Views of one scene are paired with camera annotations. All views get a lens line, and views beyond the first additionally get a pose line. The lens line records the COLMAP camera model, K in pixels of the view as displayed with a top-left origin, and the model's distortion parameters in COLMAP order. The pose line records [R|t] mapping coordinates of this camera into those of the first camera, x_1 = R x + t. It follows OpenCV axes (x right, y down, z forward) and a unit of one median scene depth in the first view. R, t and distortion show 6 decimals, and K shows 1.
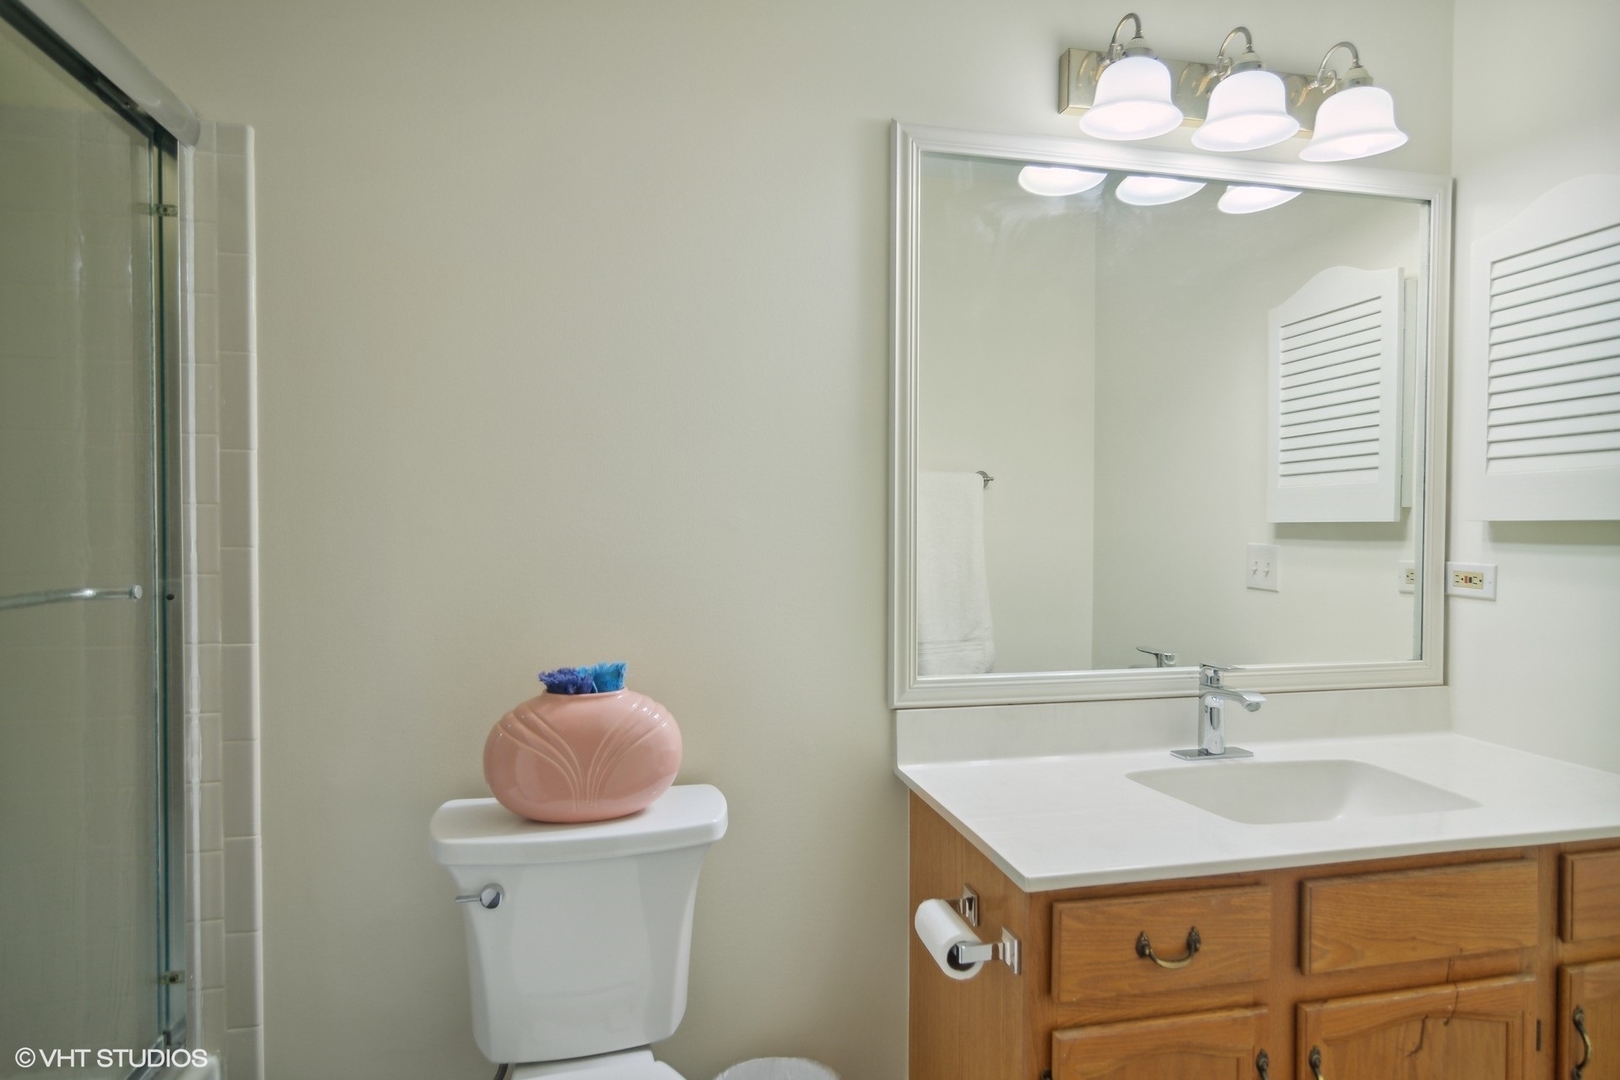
lens RADIAL K [[881.8, 0, 810.0], [0, 881.8, 540.0], [0, 0, 1]] dist [0.001005, 0.001055]
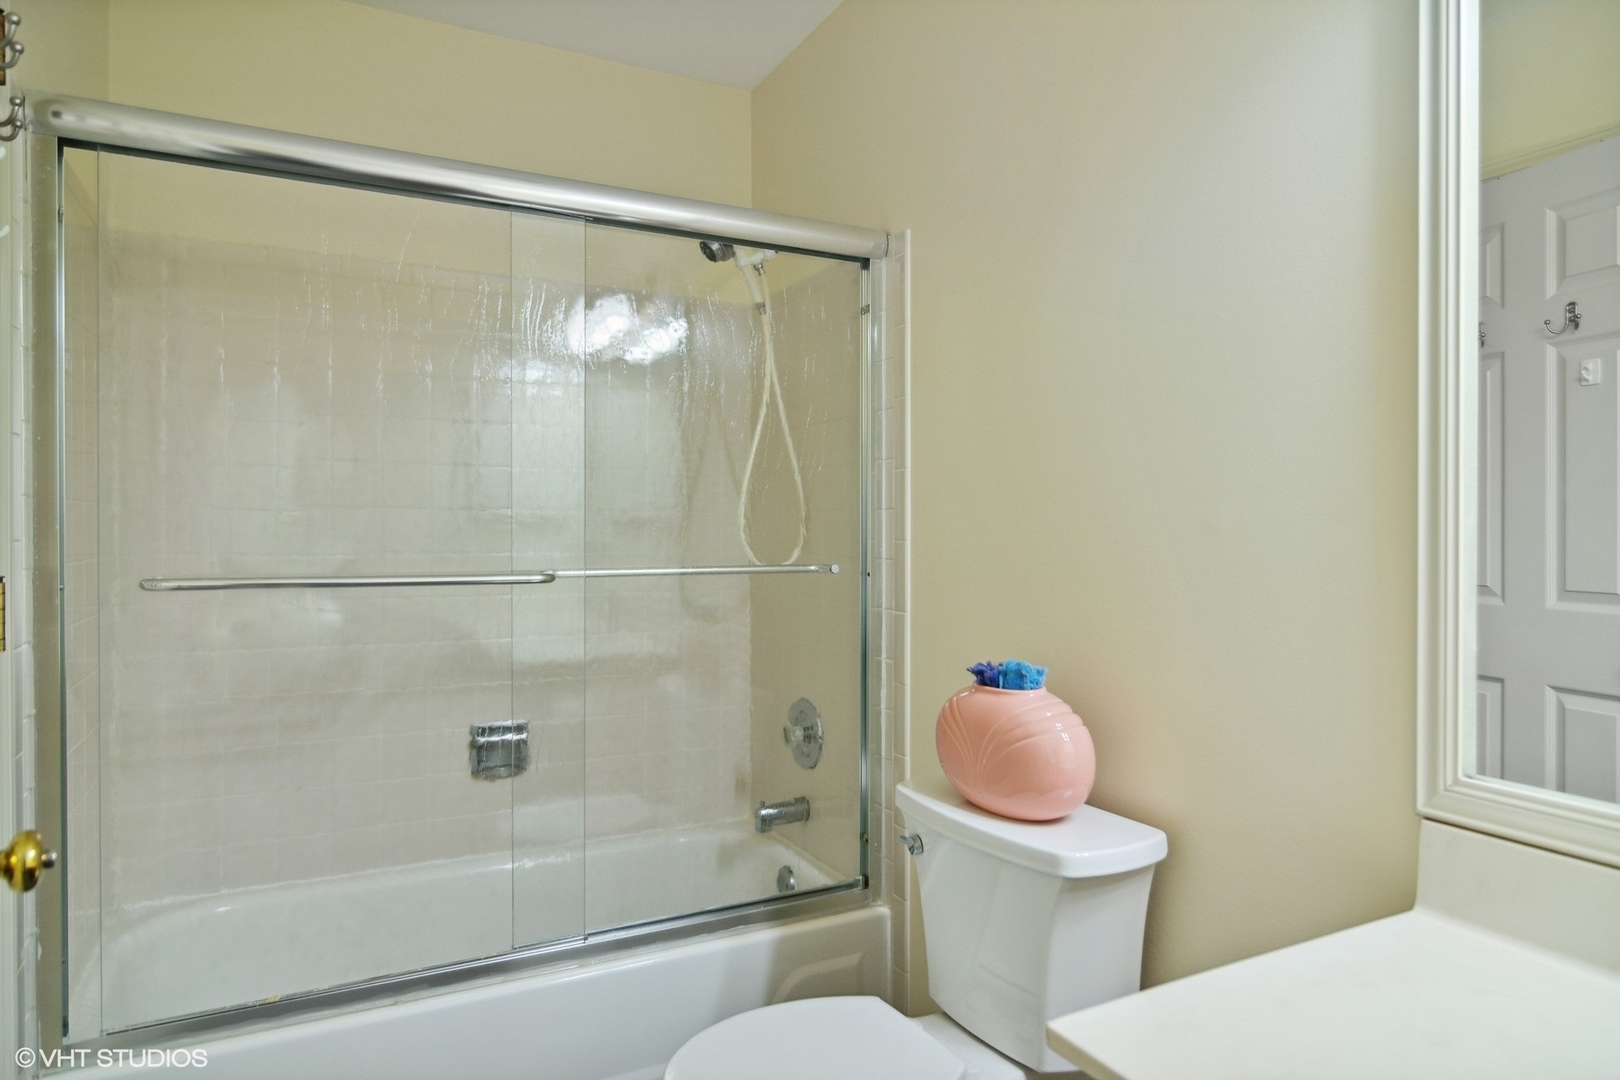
lens RADIAL K [[944.0, 0, 810.0], [0, 944.0, 540.0], [0, 0, 1]] dist [-0.001615, -0.000296]
pose [[0.251311, 0.006704, -0.967883, 0.738017], [-0.010044, 0.999940, 0.004318, 0.000956], [0.967854, 0.008637, 0.251363, 0.510483]]
